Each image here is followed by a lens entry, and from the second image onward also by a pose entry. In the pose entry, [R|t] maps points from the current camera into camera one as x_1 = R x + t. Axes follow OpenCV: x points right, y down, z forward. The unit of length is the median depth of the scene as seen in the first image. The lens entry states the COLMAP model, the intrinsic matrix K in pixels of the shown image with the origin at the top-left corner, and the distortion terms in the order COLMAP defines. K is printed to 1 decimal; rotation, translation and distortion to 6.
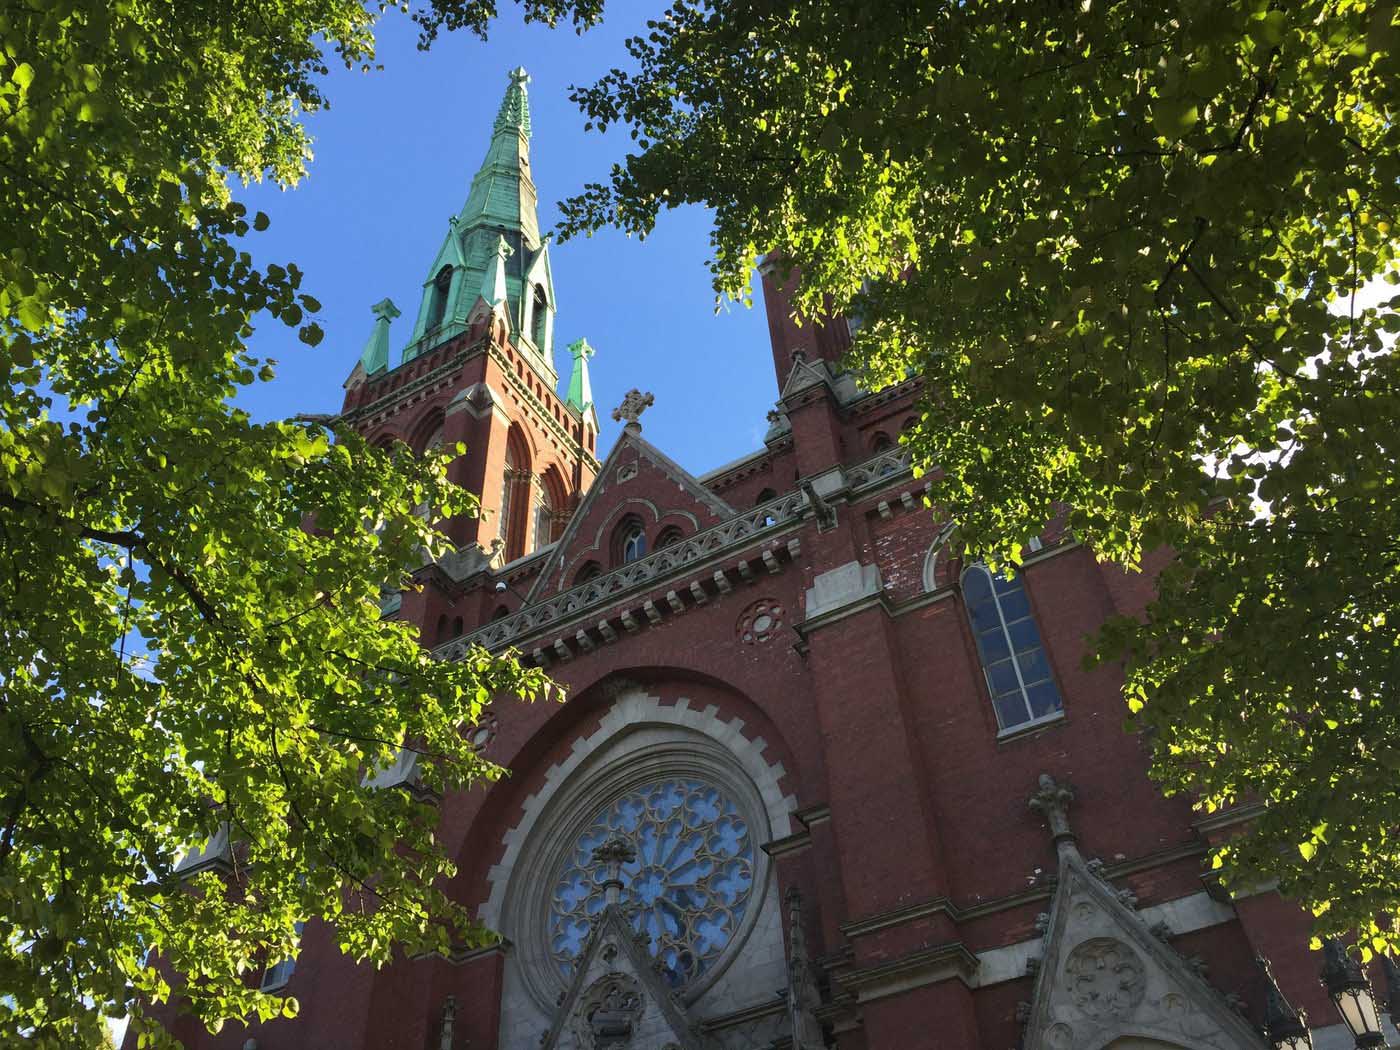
lens RADIAL K [[1209.4, 0, 691.8], [0, 1209.4, 528.5], [0, 0, 1]] dist [0.071872, -0.107939]
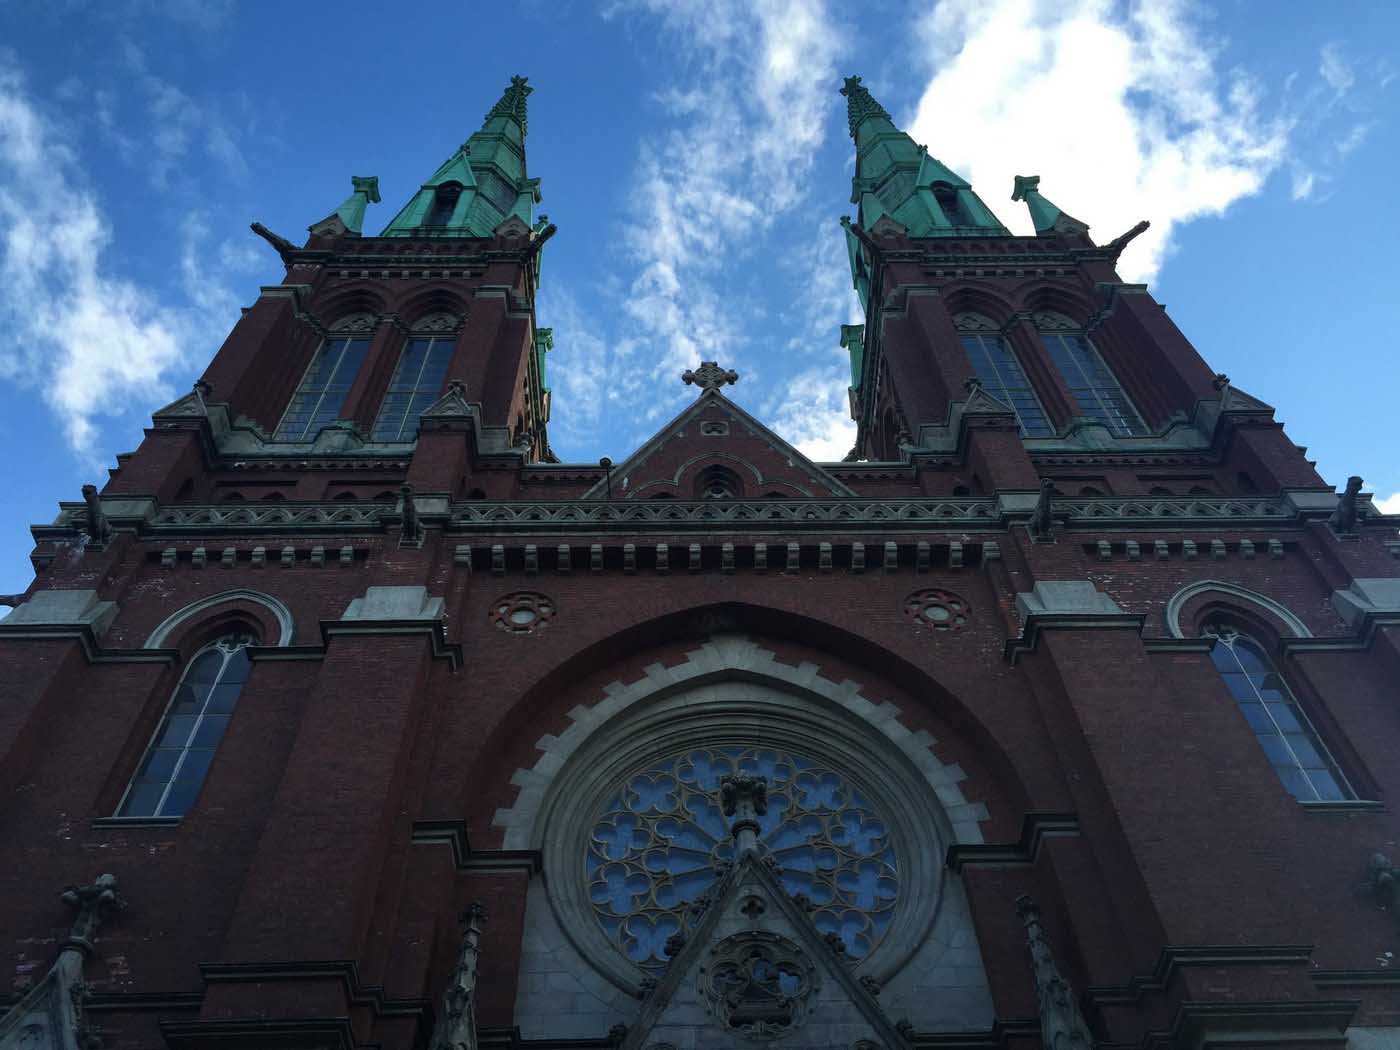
lens RADIAL K [[1209.4, 0, 691.8], [0, 1209.4, 528.5], [0, 0, 1]] dist [0.071872, -0.107939]
pose [[0.865298, 0.425390, 0.265147, -0.883690], [-0.369609, 0.898781, -0.235756, 0.752526], [-0.338597, 0.105998, 0.934942, 0.702533]]
